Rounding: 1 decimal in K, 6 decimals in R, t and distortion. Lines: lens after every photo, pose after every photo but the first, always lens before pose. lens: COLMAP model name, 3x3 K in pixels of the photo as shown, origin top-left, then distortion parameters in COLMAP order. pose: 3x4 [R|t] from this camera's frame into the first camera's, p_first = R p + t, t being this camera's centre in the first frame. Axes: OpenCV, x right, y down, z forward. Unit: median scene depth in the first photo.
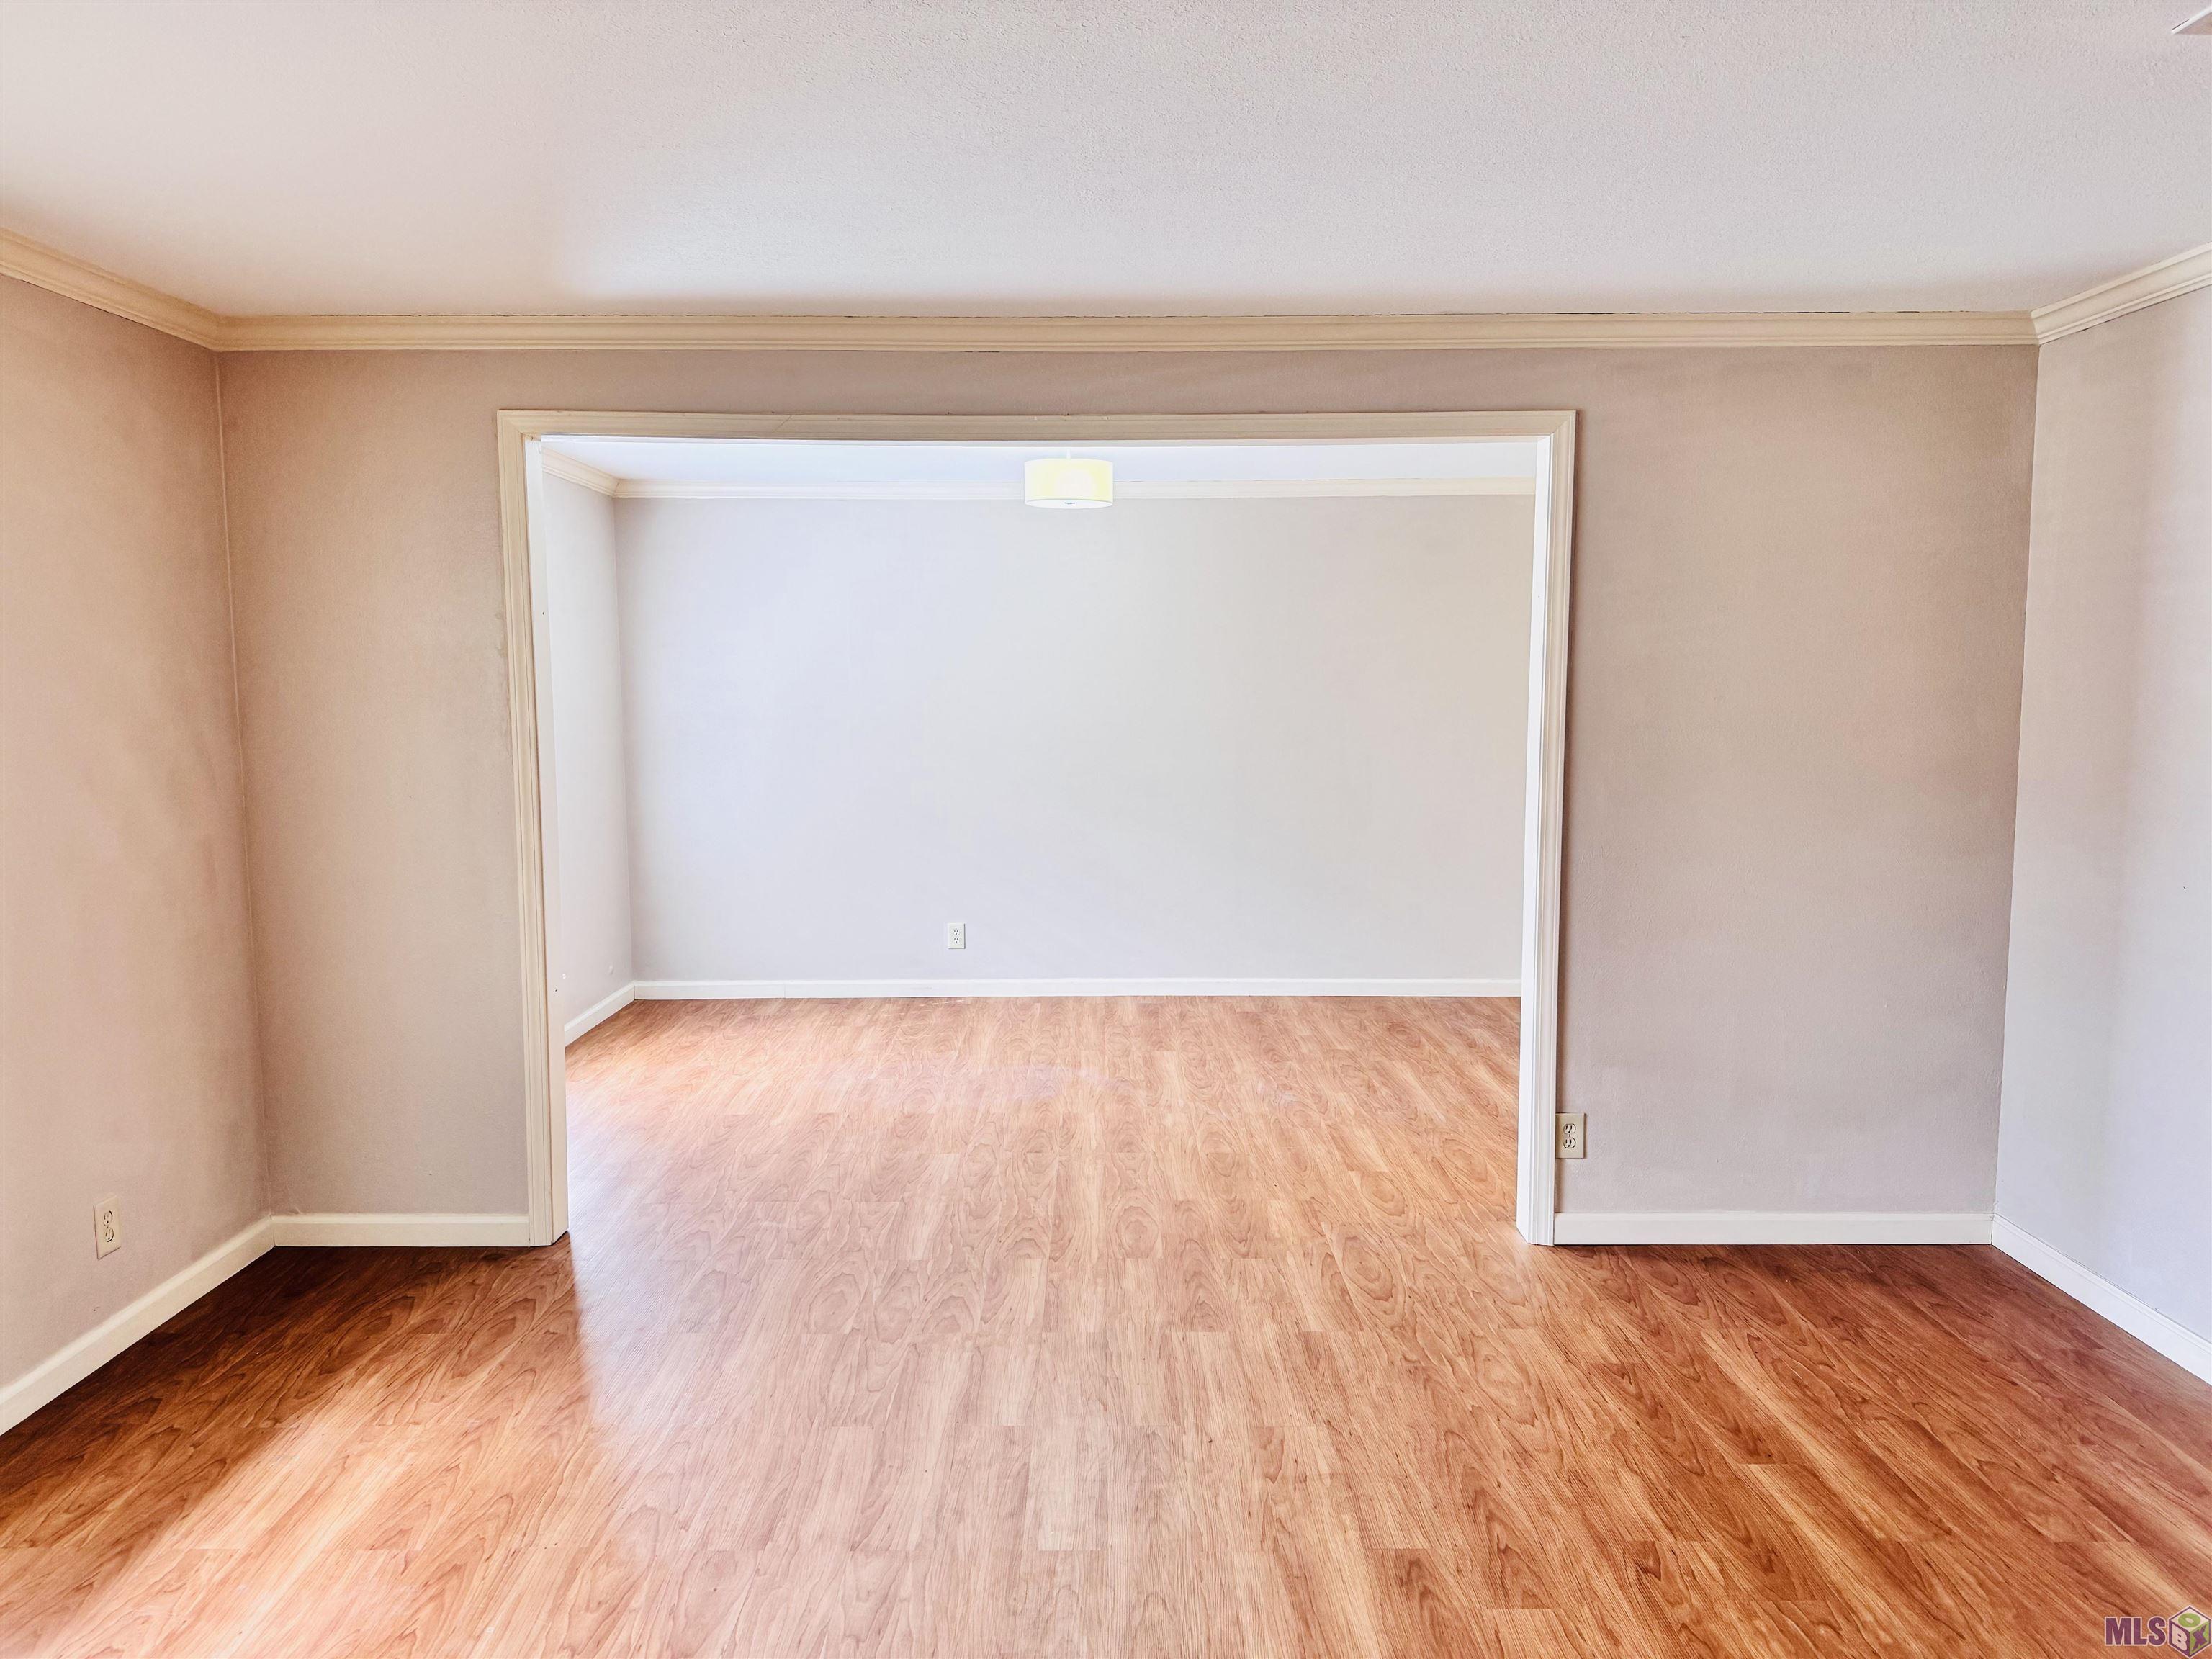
lens RADIAL K [[1539.2, 0, 1100.9], [0, 1539.2, 821.0], [0, 0, 1]] dist [0.119635, -0.167596]
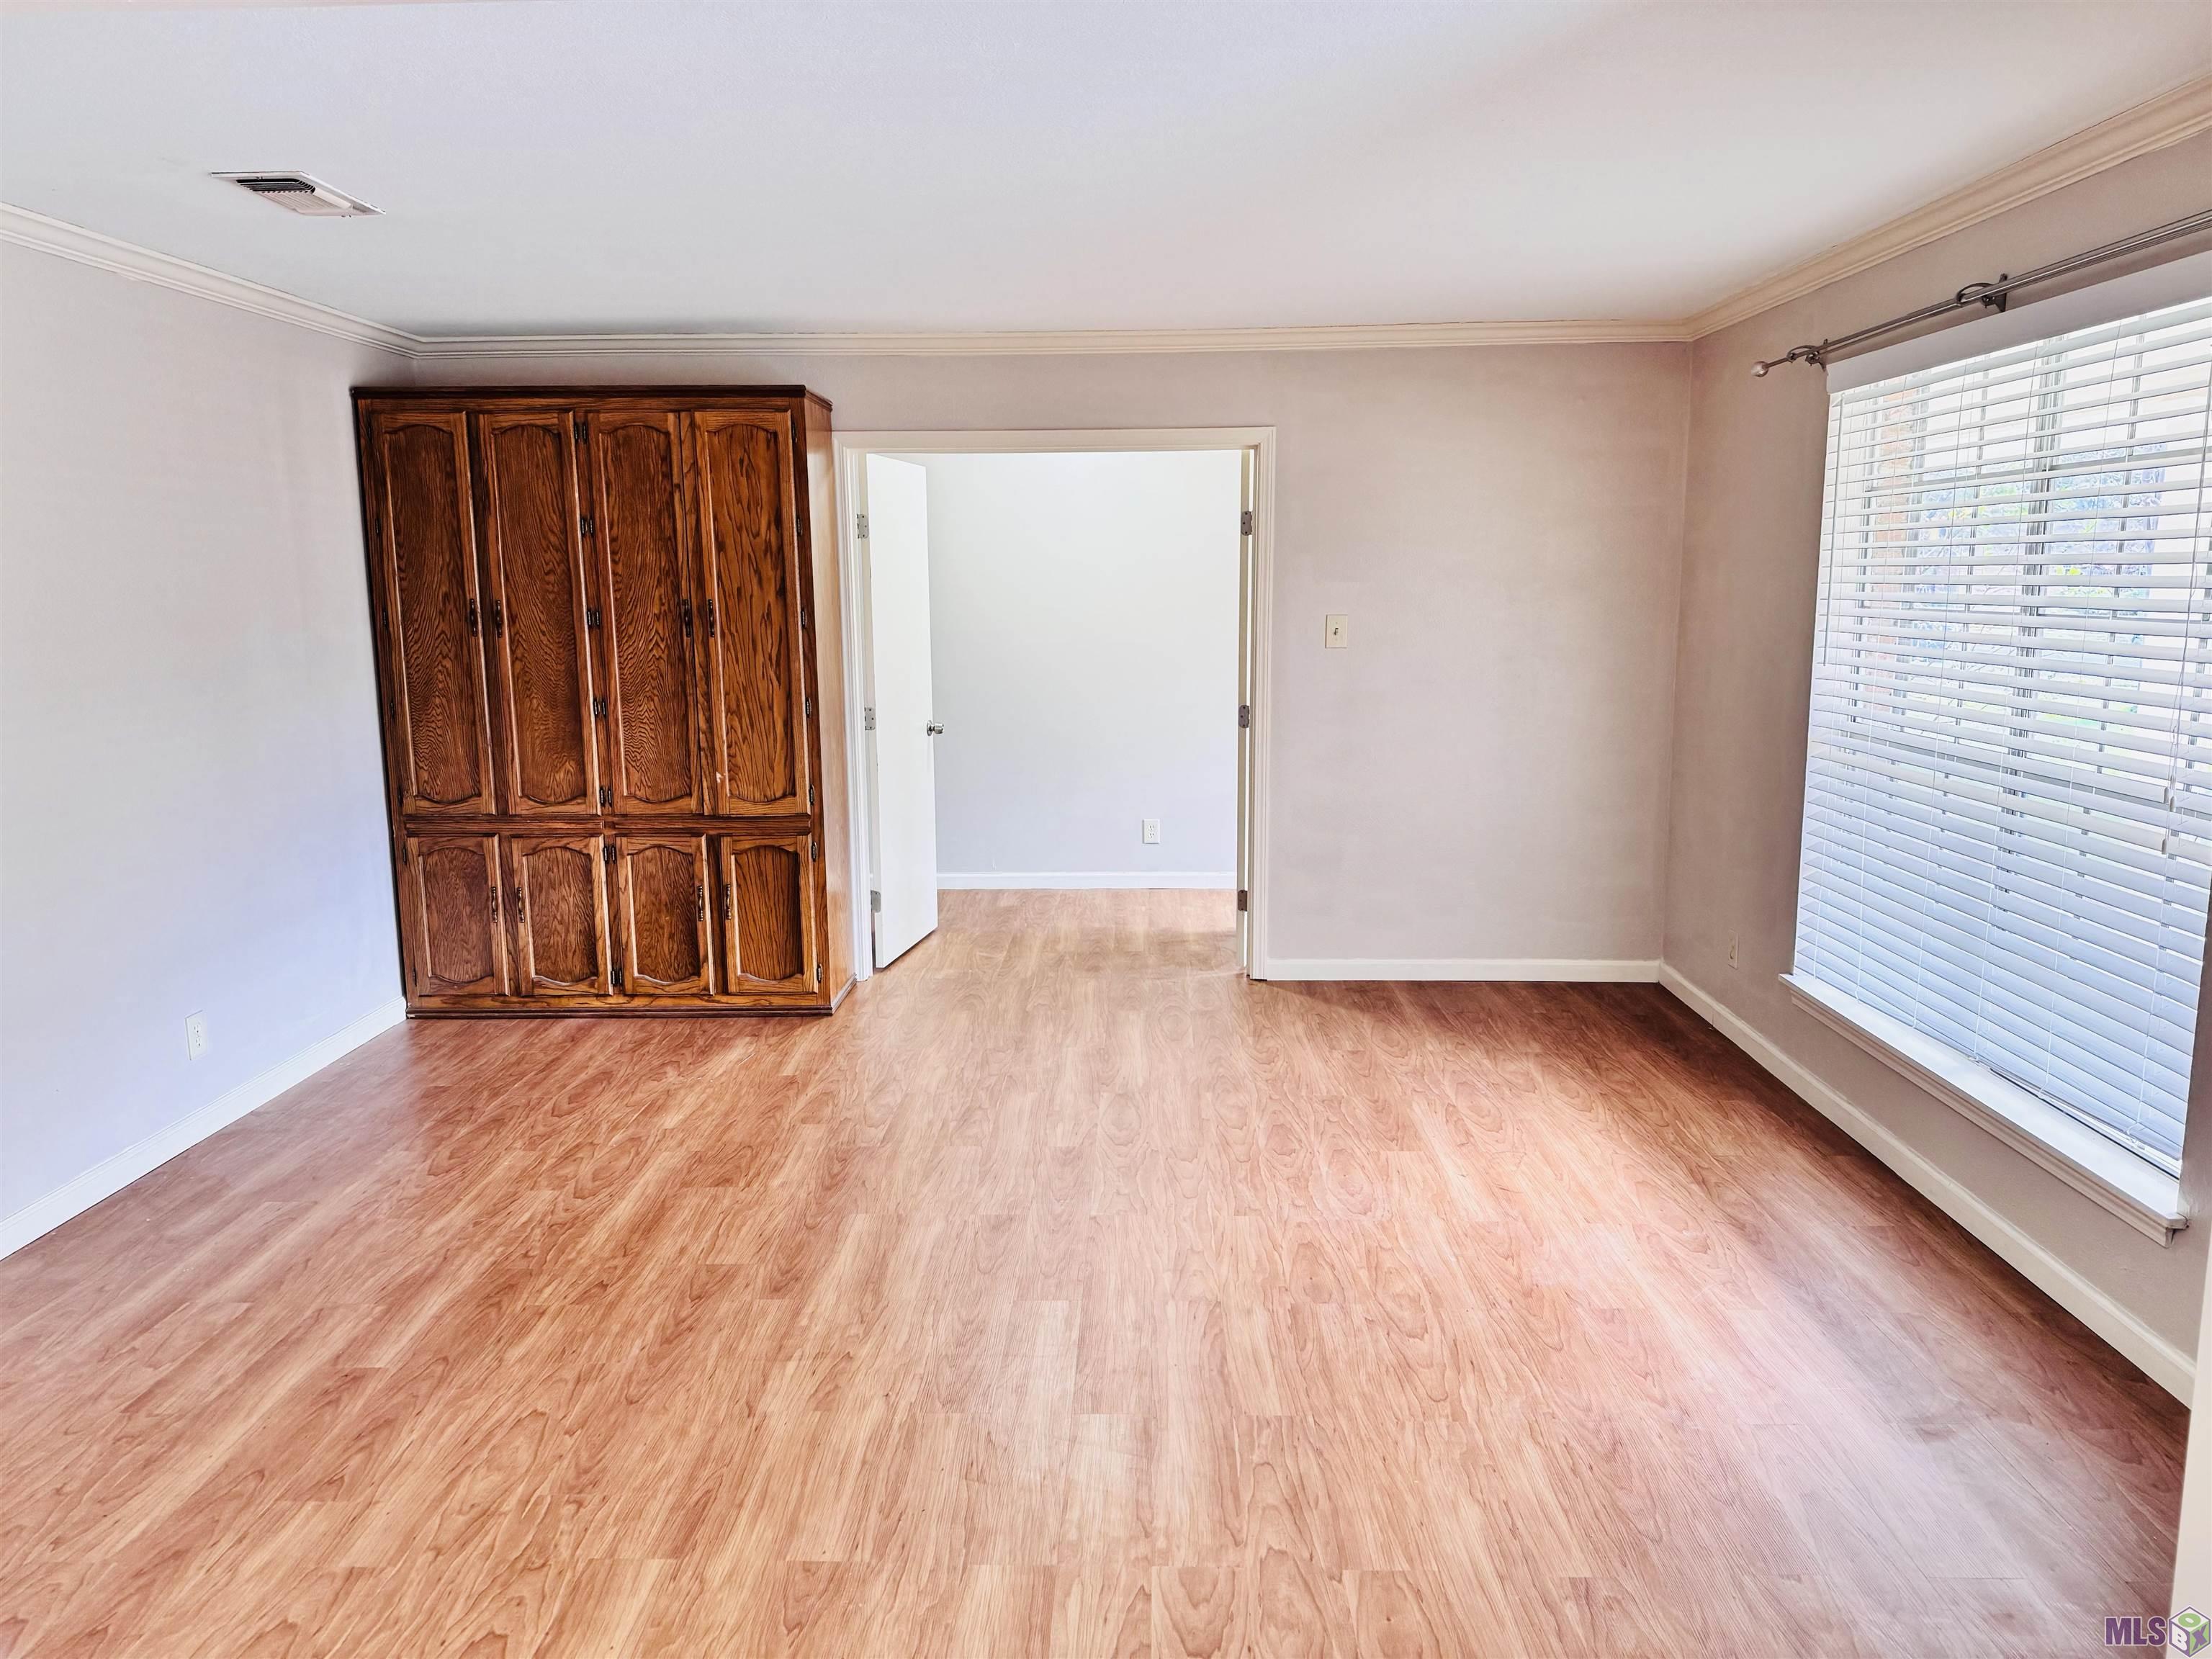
lens RADIAL K [[1539.2, 0, 1100.9], [0, 1539.2, 821.0], [0, 0, 1]] dist [0.119635, -0.167596]
pose [[-0.999441, 0.007035, 0.032687, -0.062027], [0.014776, 0.969903, 0.243043, -0.116281], [-0.029993, 0.243390, -0.969465, 1.201356]]
